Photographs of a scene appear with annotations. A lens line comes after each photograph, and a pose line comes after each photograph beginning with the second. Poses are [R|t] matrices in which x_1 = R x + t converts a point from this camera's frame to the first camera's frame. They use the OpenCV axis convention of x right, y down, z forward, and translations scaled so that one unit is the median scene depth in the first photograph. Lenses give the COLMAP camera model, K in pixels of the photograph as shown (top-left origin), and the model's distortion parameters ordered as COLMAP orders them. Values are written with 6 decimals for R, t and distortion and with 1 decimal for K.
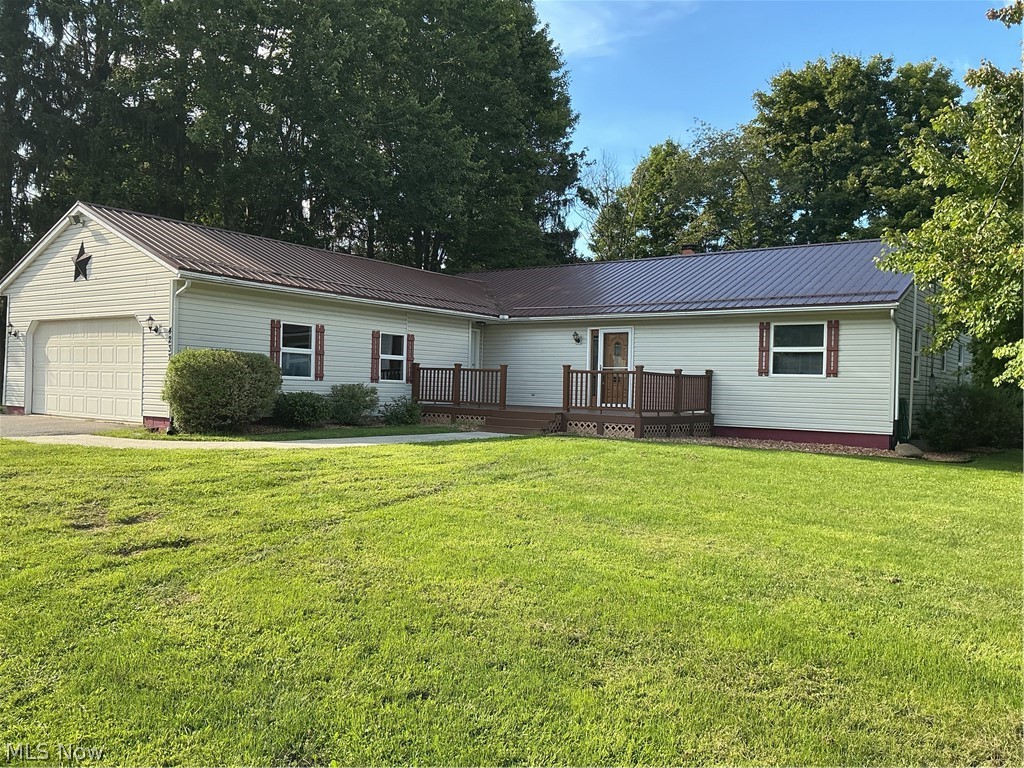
lens RADIAL K [[848.1, 0, 512.0], [0, 848.1, 384.0], [0, 0, 1]] dist [0.140410, -0.283287]
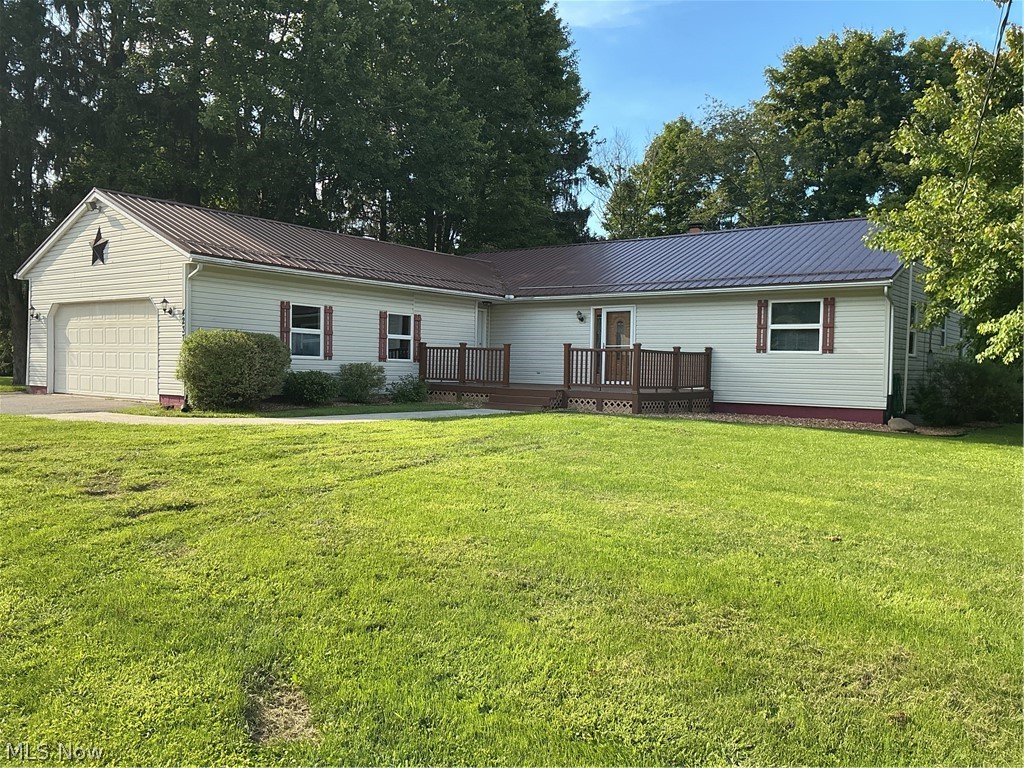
lens RADIAL K [[848.1, 0, 512.0], [0, 848.1, 384.0], [0, 0, 1]] dist [0.140410, -0.283287]
pose [[0.999712, -0.004968, -0.023467, 0.021055], [0.005541, 0.999686, 0.024420, 0.001226], [0.023338, -0.024543, 0.999426, -0.029507]]
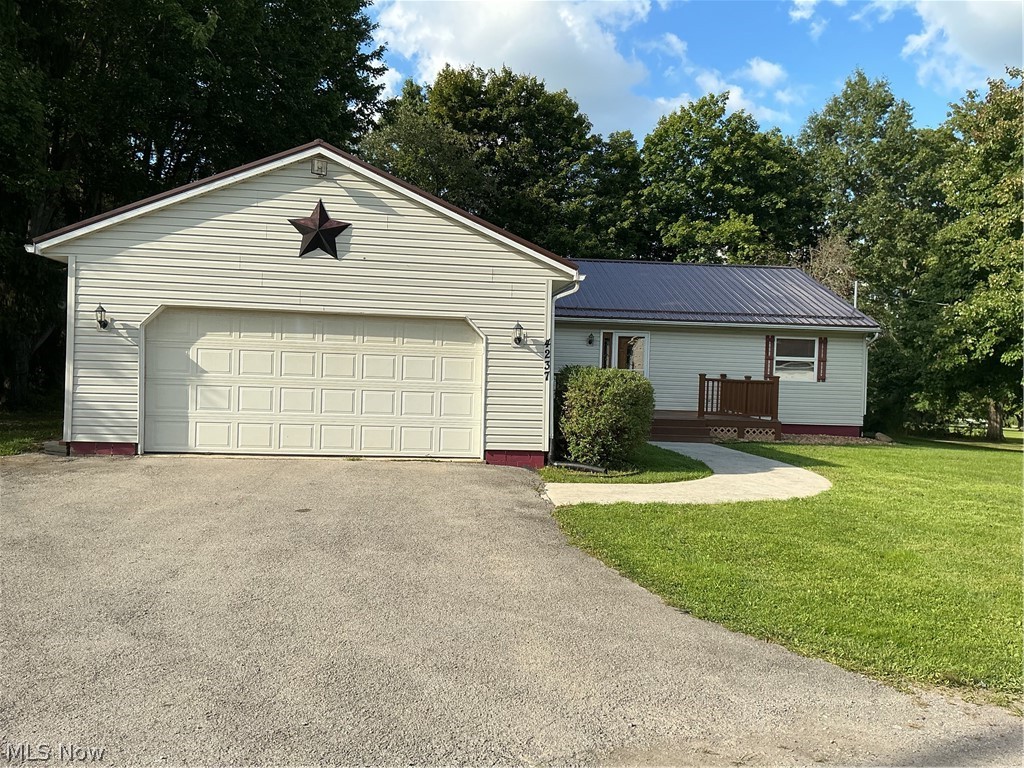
lens RADIAL K [[848.1, 0, 512.0], [0, 848.1, 384.0], [0, 0, 1]] dist [0.140410, -0.283287]
pose [[0.730866, -0.014559, 0.682366, -0.826051], [-0.015741, 0.999147, 0.038177, -0.046012], [-0.682340, -0.038643, 0.730013, 0.380413]]
